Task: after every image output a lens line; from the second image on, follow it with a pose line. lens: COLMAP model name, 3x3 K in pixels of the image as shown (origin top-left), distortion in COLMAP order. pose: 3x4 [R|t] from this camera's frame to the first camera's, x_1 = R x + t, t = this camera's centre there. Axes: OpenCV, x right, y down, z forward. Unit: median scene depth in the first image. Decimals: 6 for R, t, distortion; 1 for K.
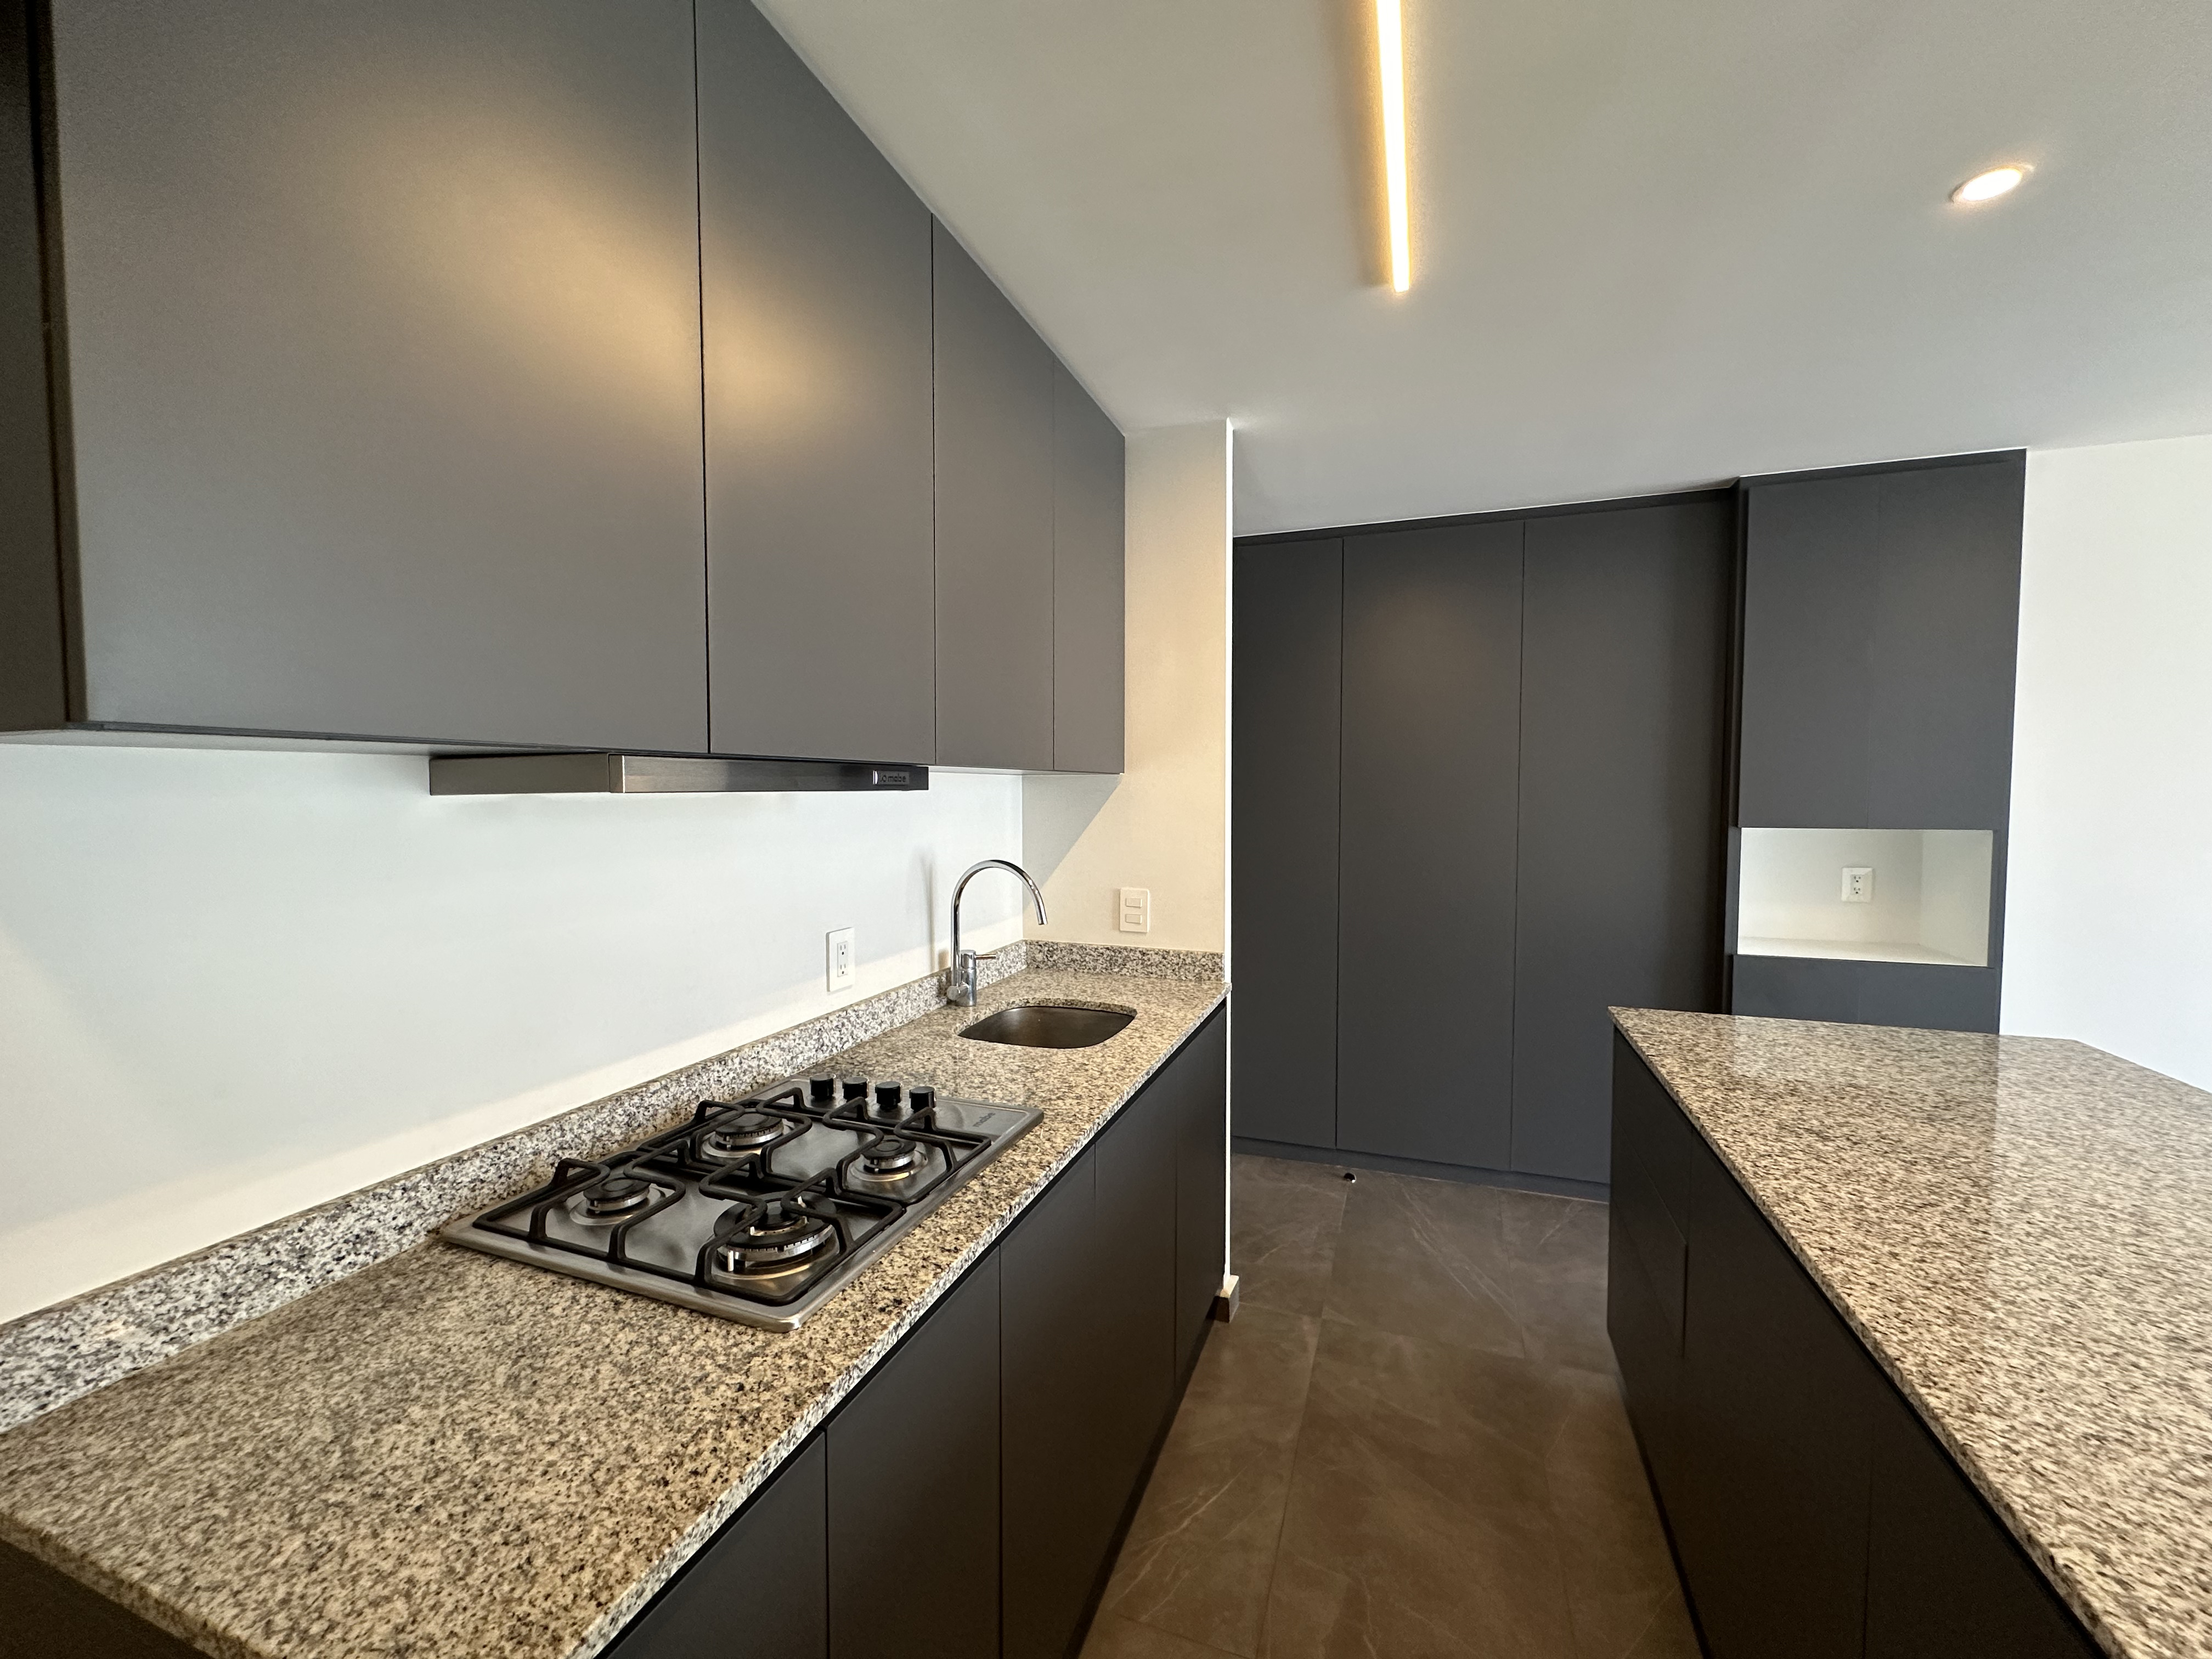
lens RADIAL K [[883.3, 0, 1113.6], [0, 883.3, 828.6], [0, 0, 1]] dist [-0.002301, 0.000634]
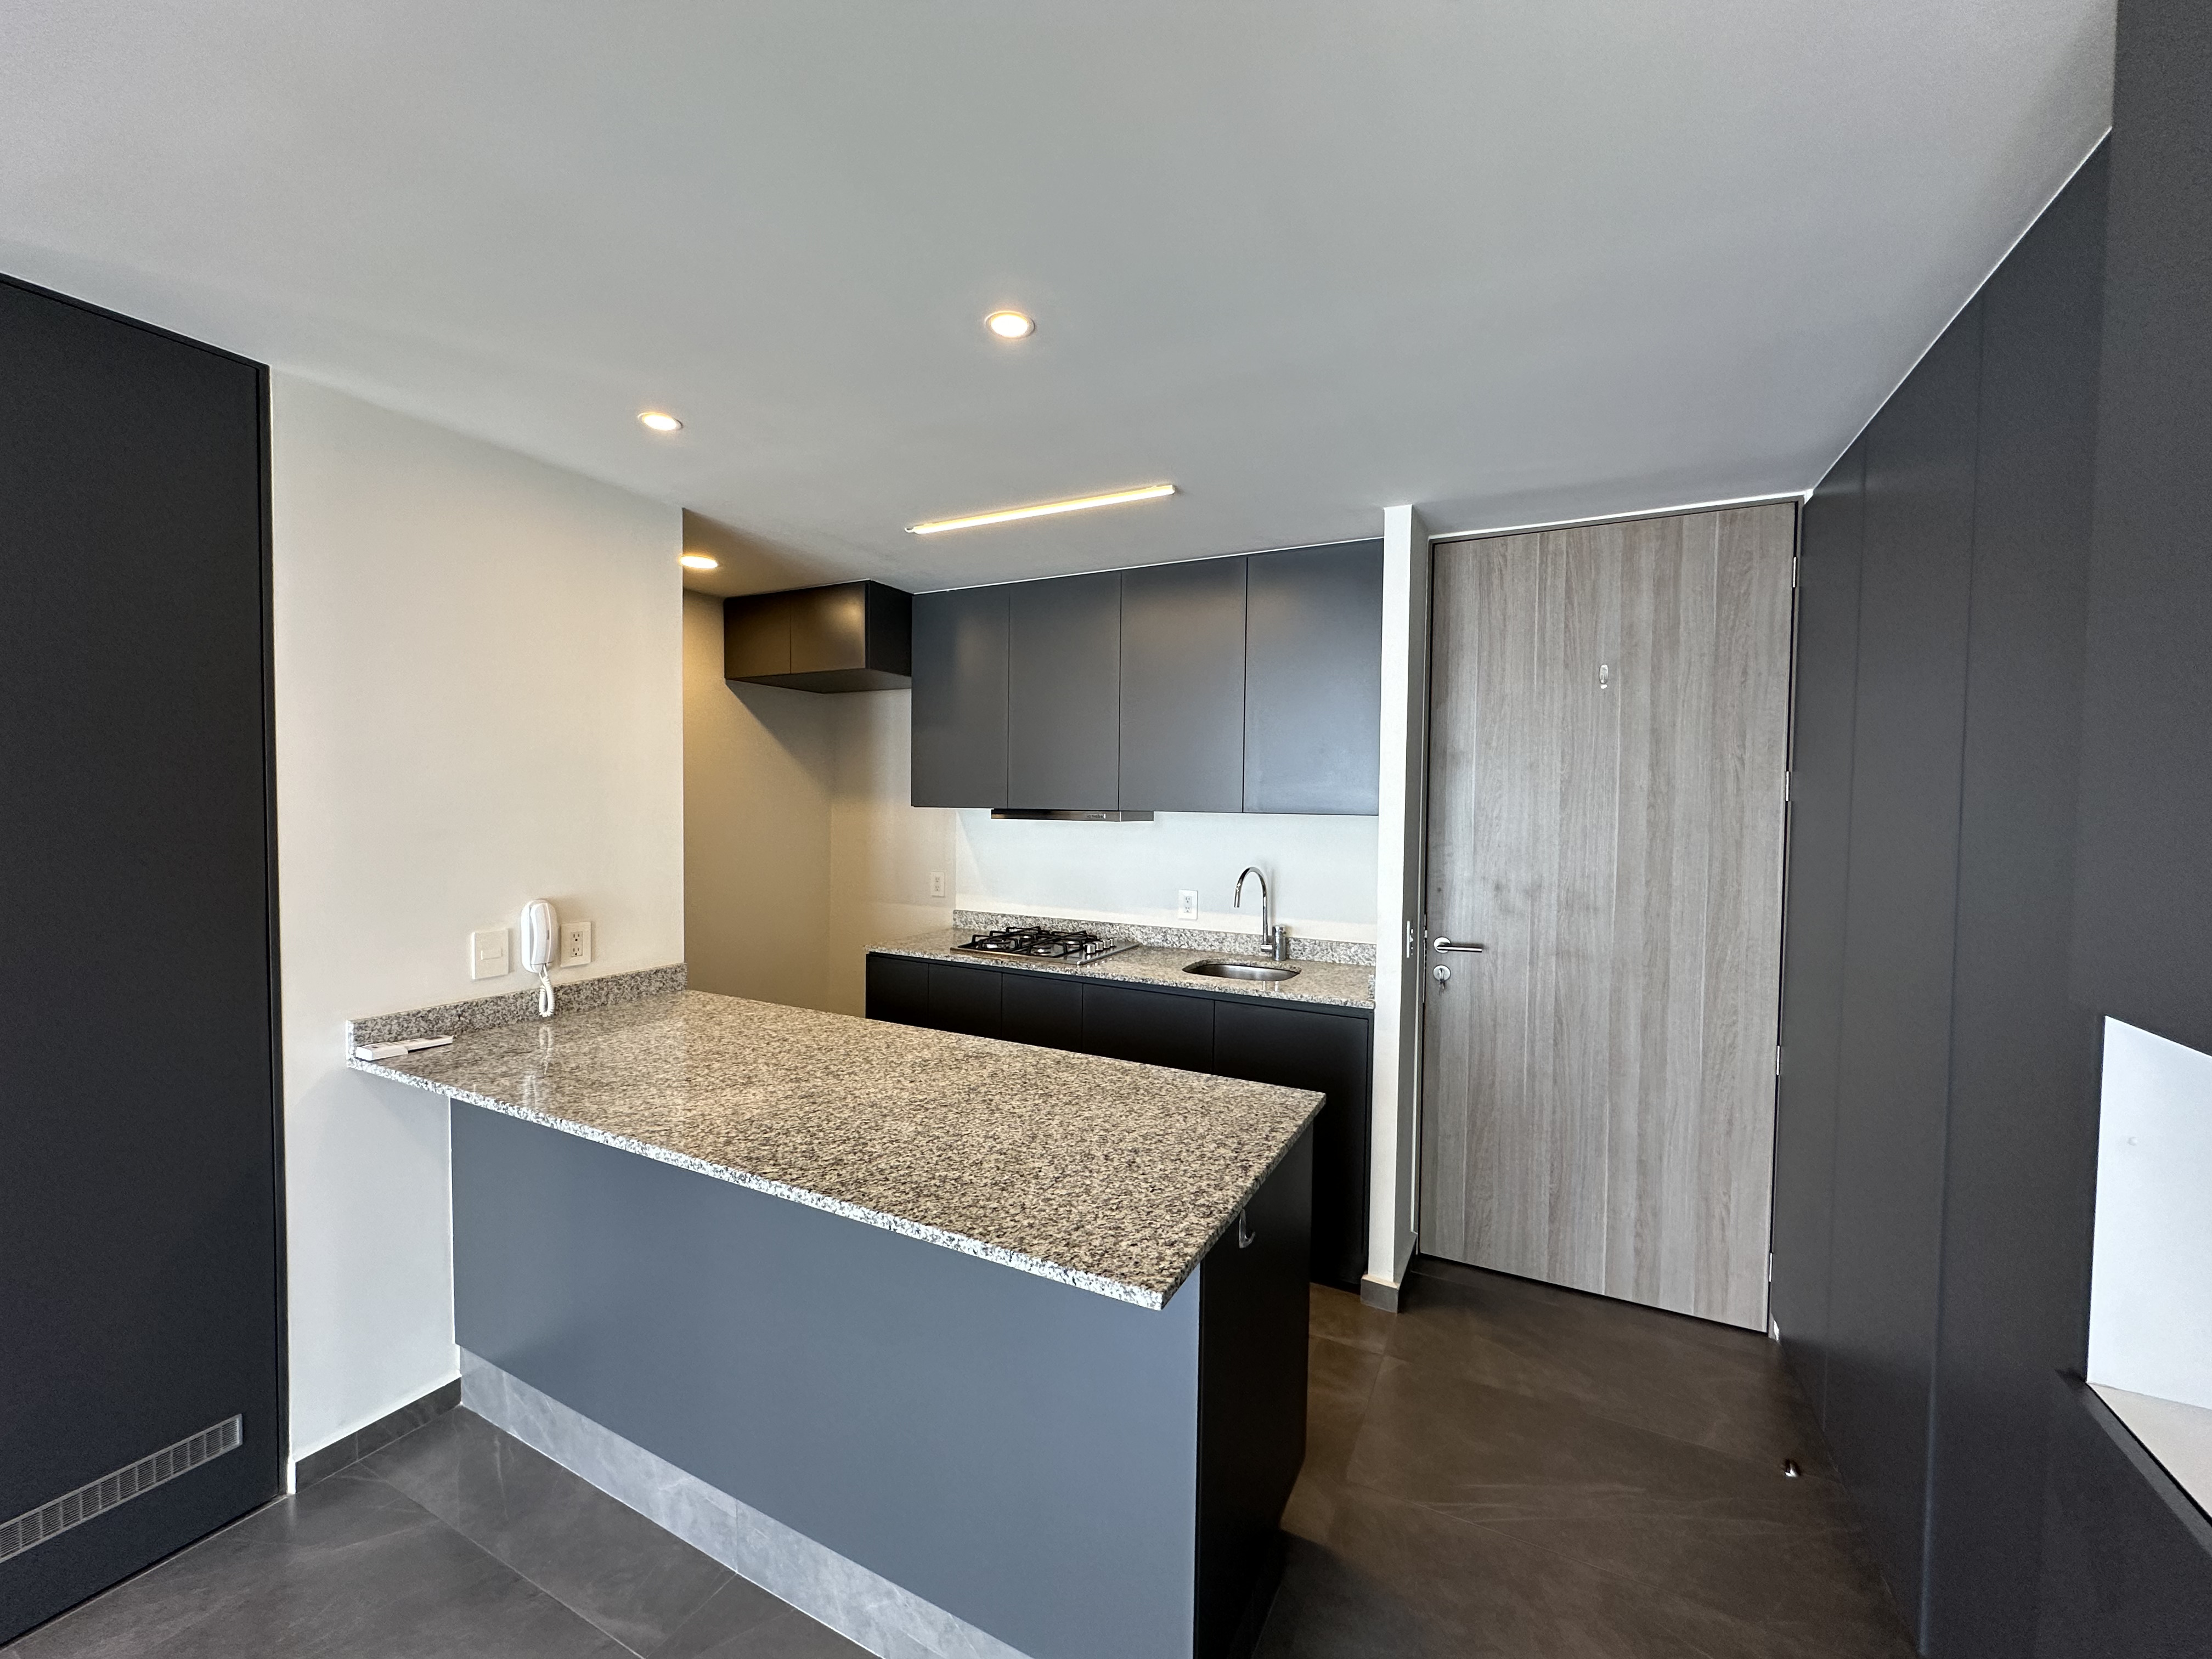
lens RADIAL K [[883.3, 0, 1087.8], [0, 883.3, 833.1], [0, 0, 1]] dist [-0.002301, 0.000634]
pose [[-0.142403, 0.035598, -0.989168, 1.940338], [-0.059187, 0.997259, 0.044410, -0.104059], [0.988038, 0.064870, -0.139905, 1.179045]]
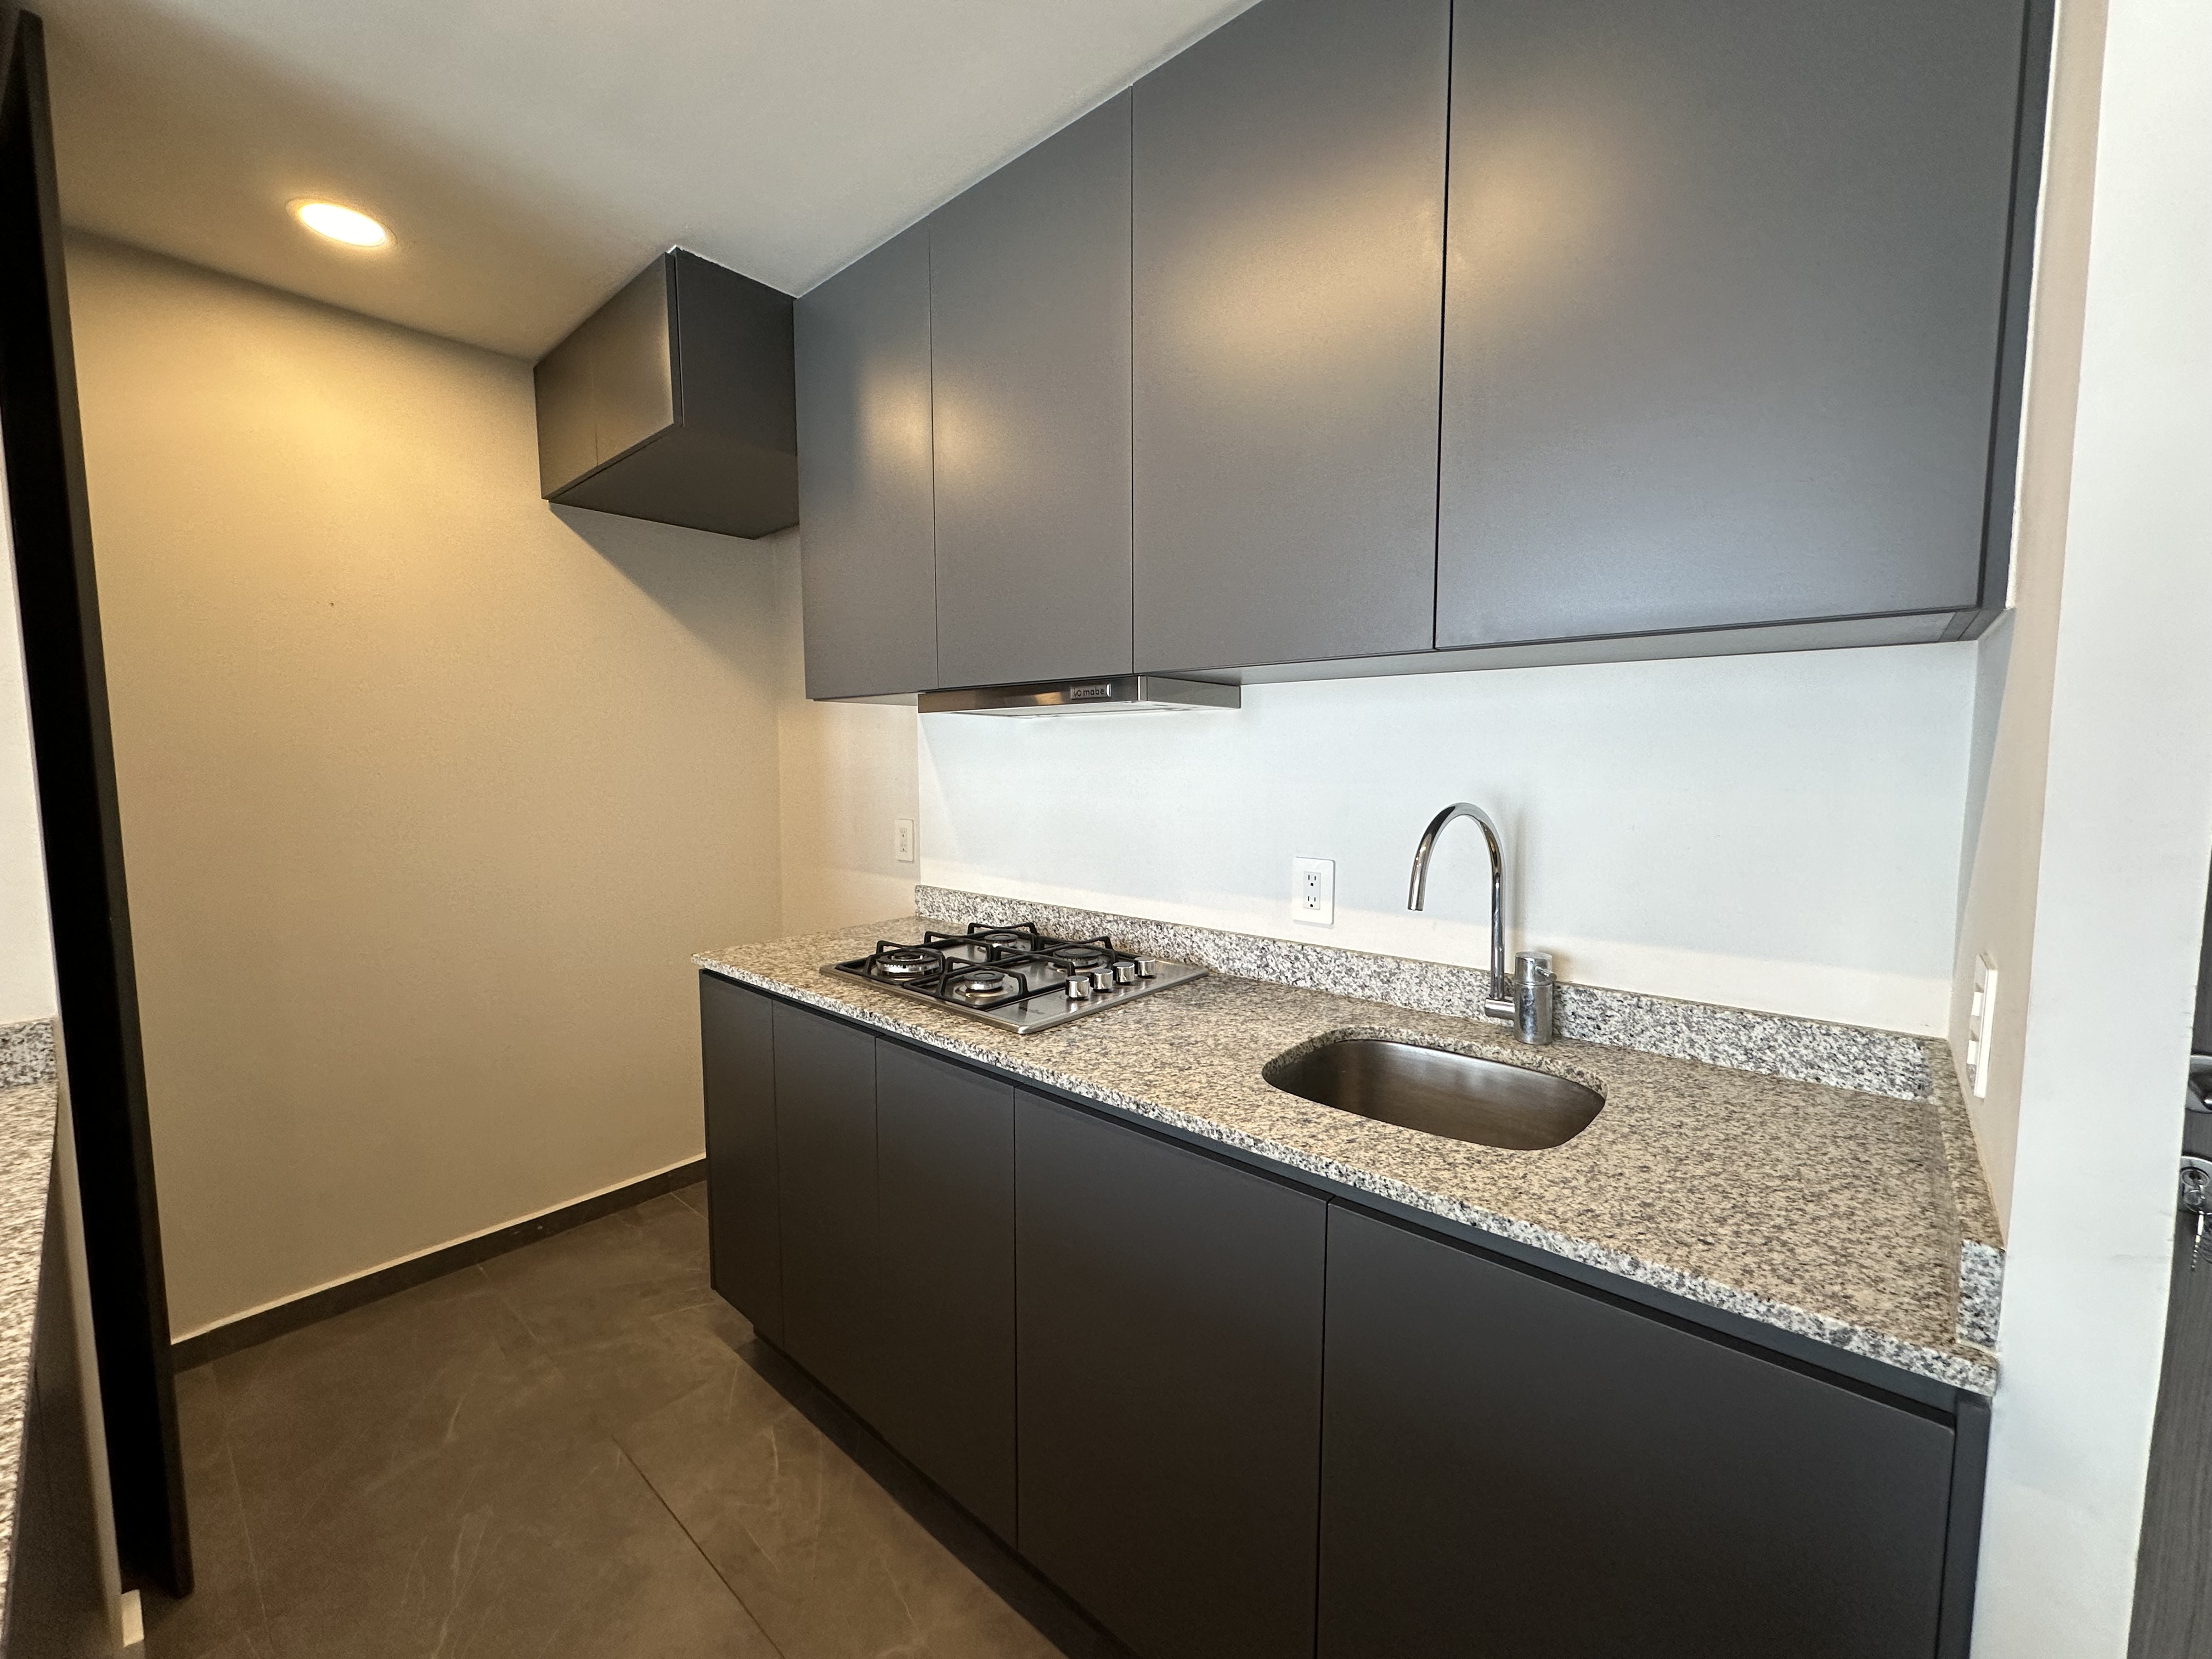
lens RADIAL K [[883.3, 0, 1096.1], [0, 883.3, 827.4], [0, 0, 1]] dist [-0.002301, 0.000634]
pose [[-0.367516, 0.079523, -0.926611, 0.689755], [-0.039802, 0.994080, 0.101100, -0.000199], [0.929165, 0.074037, -0.362175, 1.259305]]
